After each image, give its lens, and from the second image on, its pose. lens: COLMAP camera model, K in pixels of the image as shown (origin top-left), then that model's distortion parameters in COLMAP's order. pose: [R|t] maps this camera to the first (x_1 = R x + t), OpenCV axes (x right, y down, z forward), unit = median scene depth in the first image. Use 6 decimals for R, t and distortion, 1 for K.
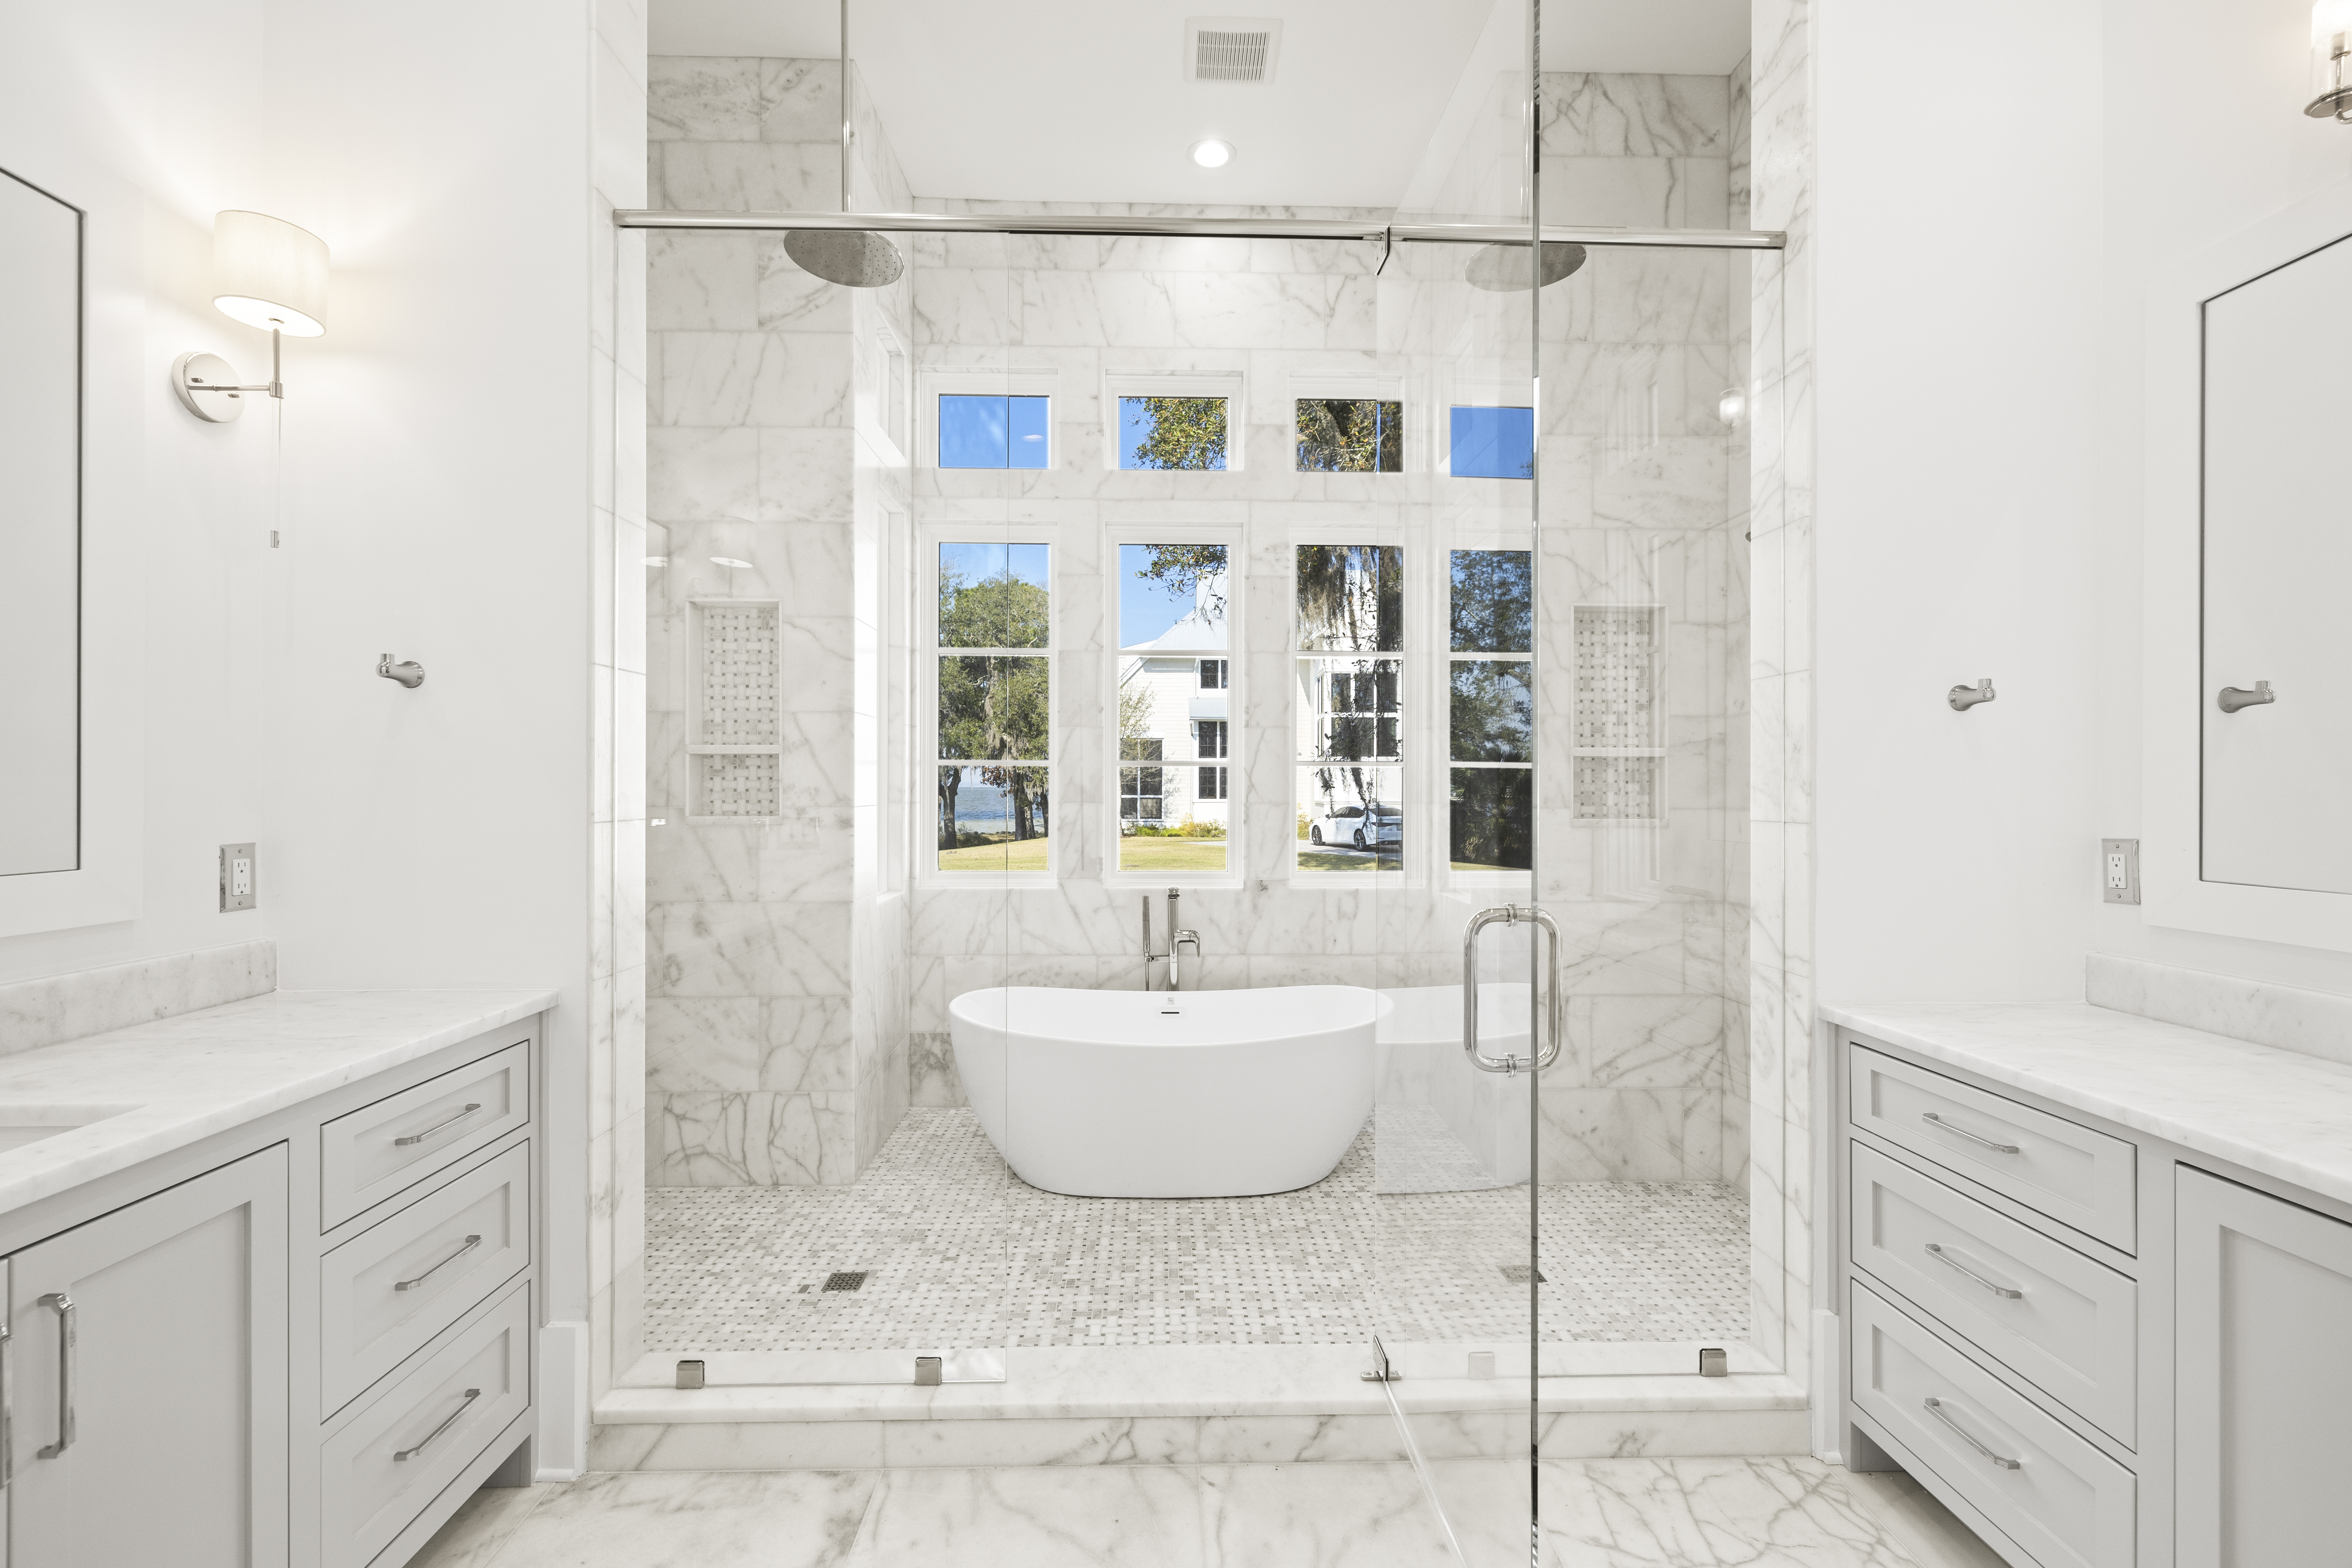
lens RADIAL K [[993.6, 0, 1168.5], [0, 993.6, 782.5], [0, 0, 1]] dist [0.001627, -0.000330]
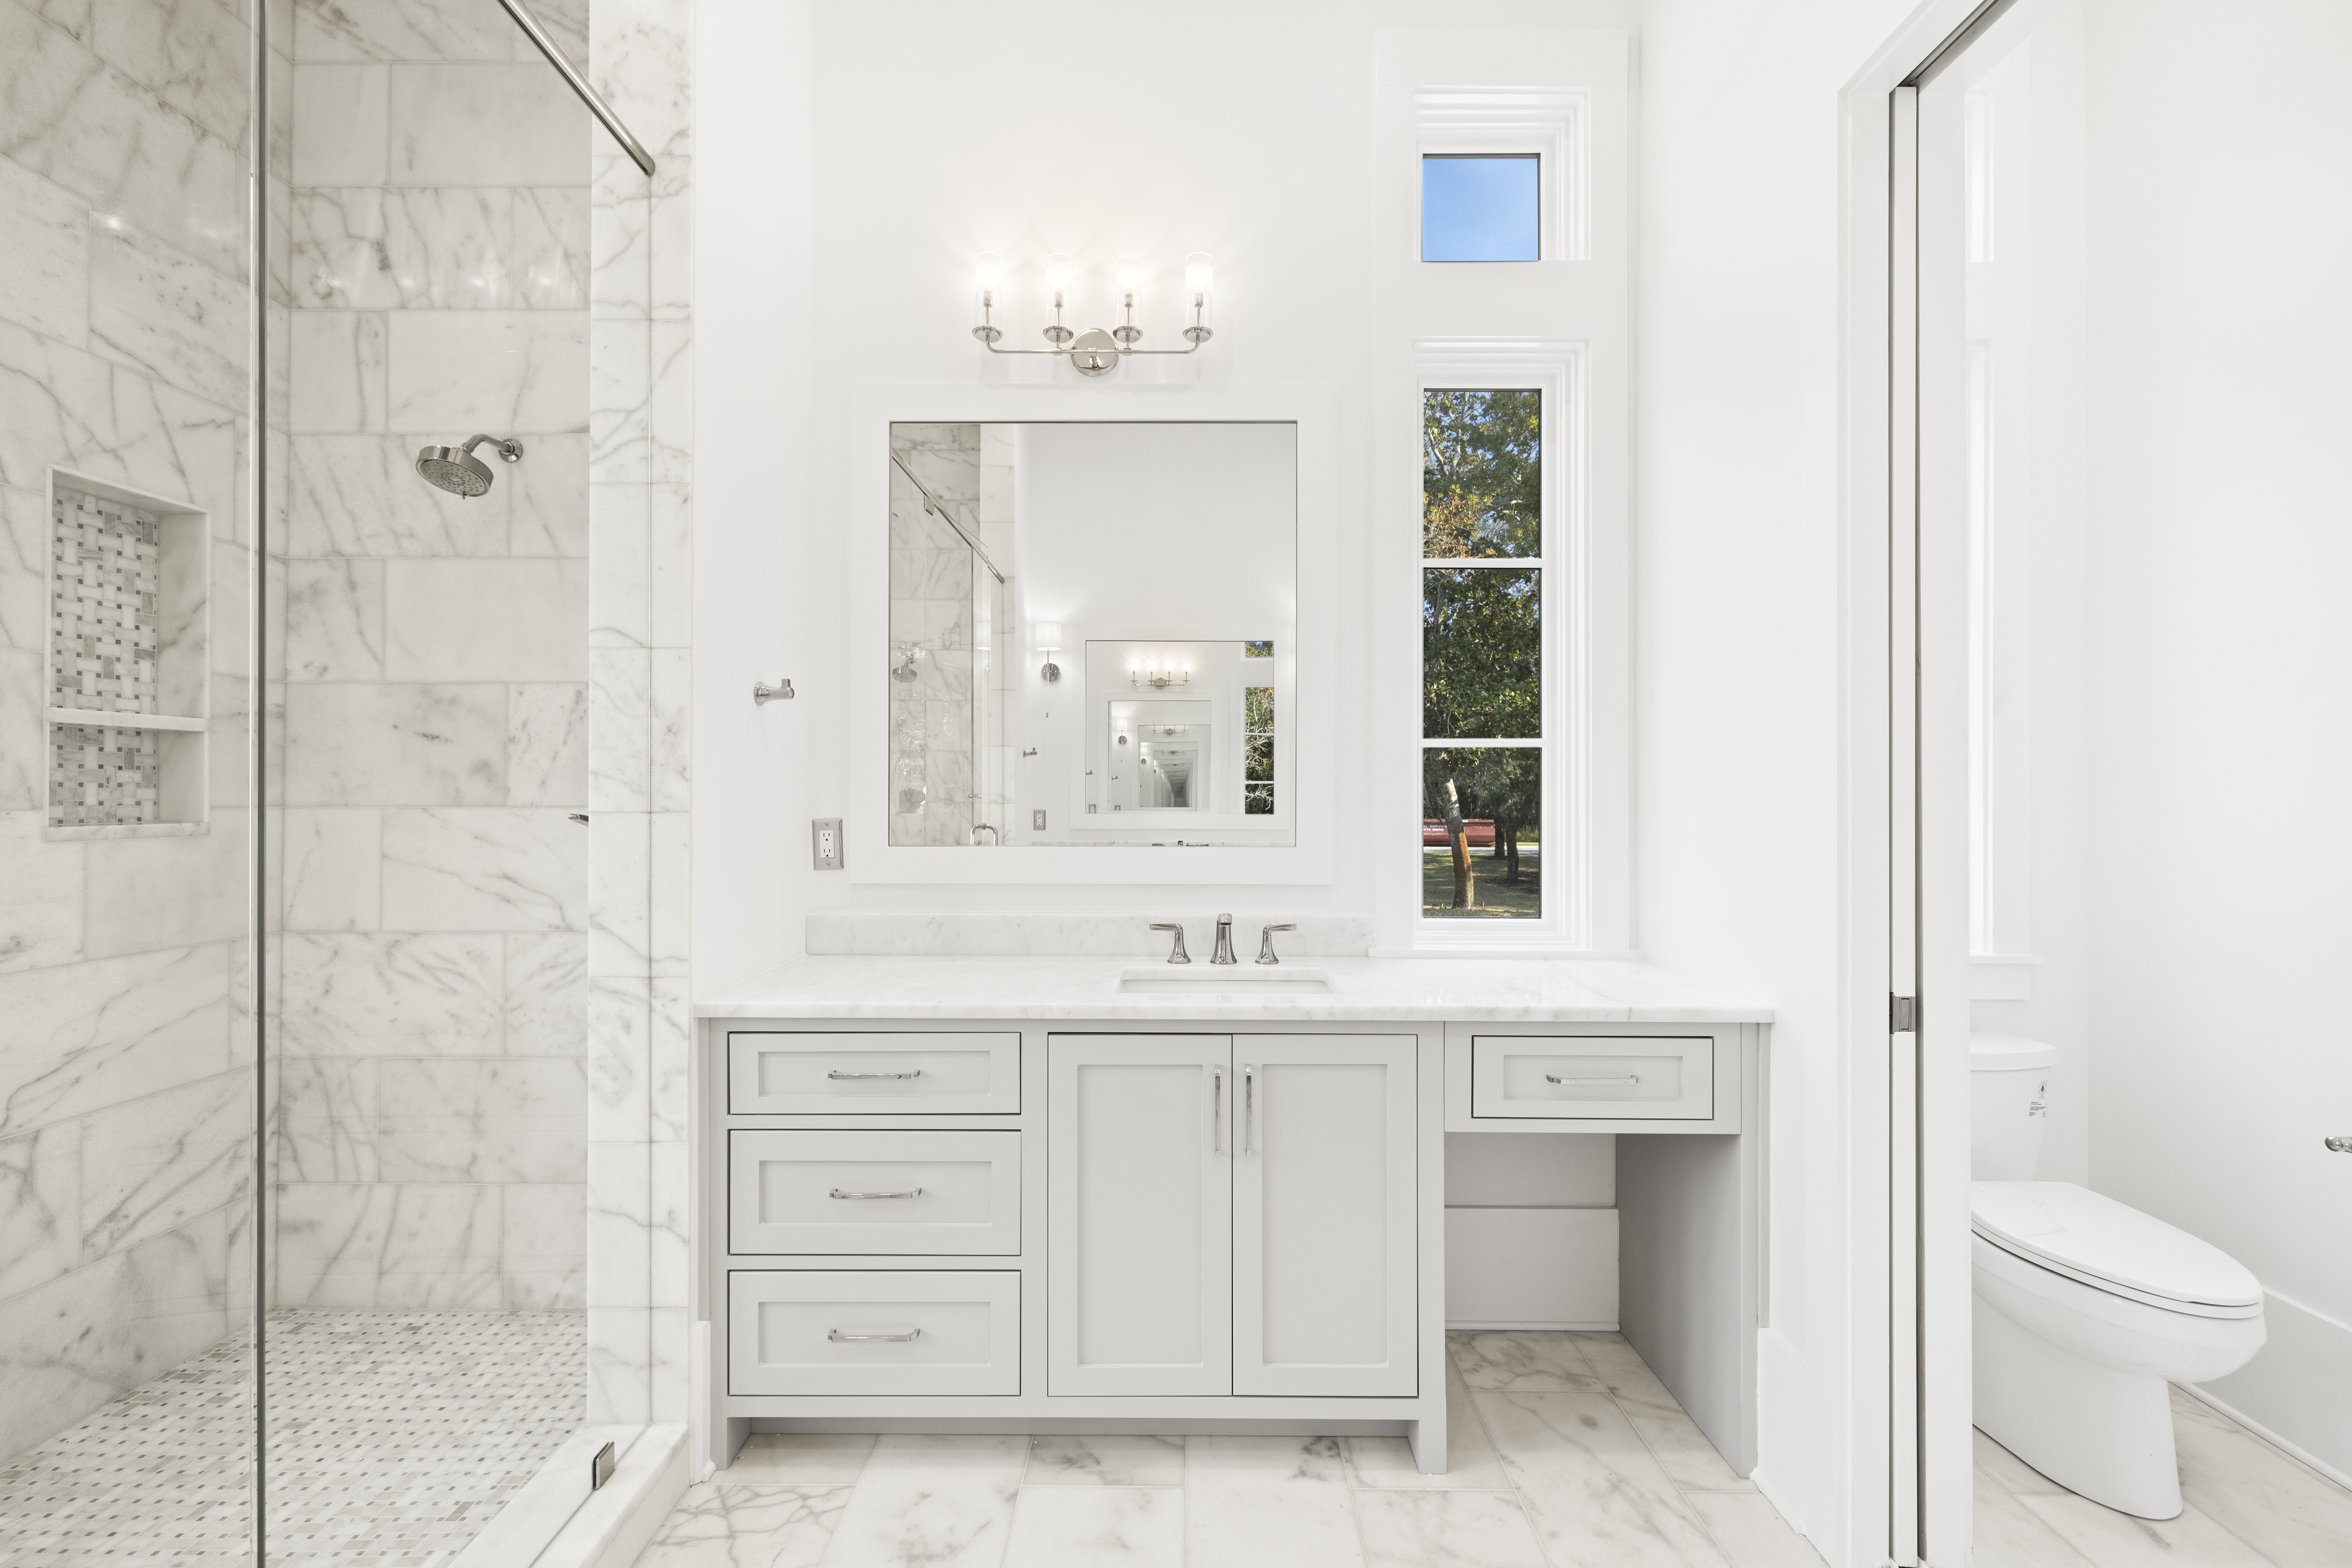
lens RADIAL K [[993.6, 0, 1175.5], [0, 993.6, 784.9], [0, 0, 1]] dist [0.001627, -0.000330]
pose [[0.024679, 0.004699, 0.999684, -0.258780], [-0.004512, 0.999979, -0.004589, 0.016537], [-0.999685, -0.004397, 0.024700, 0.478690]]
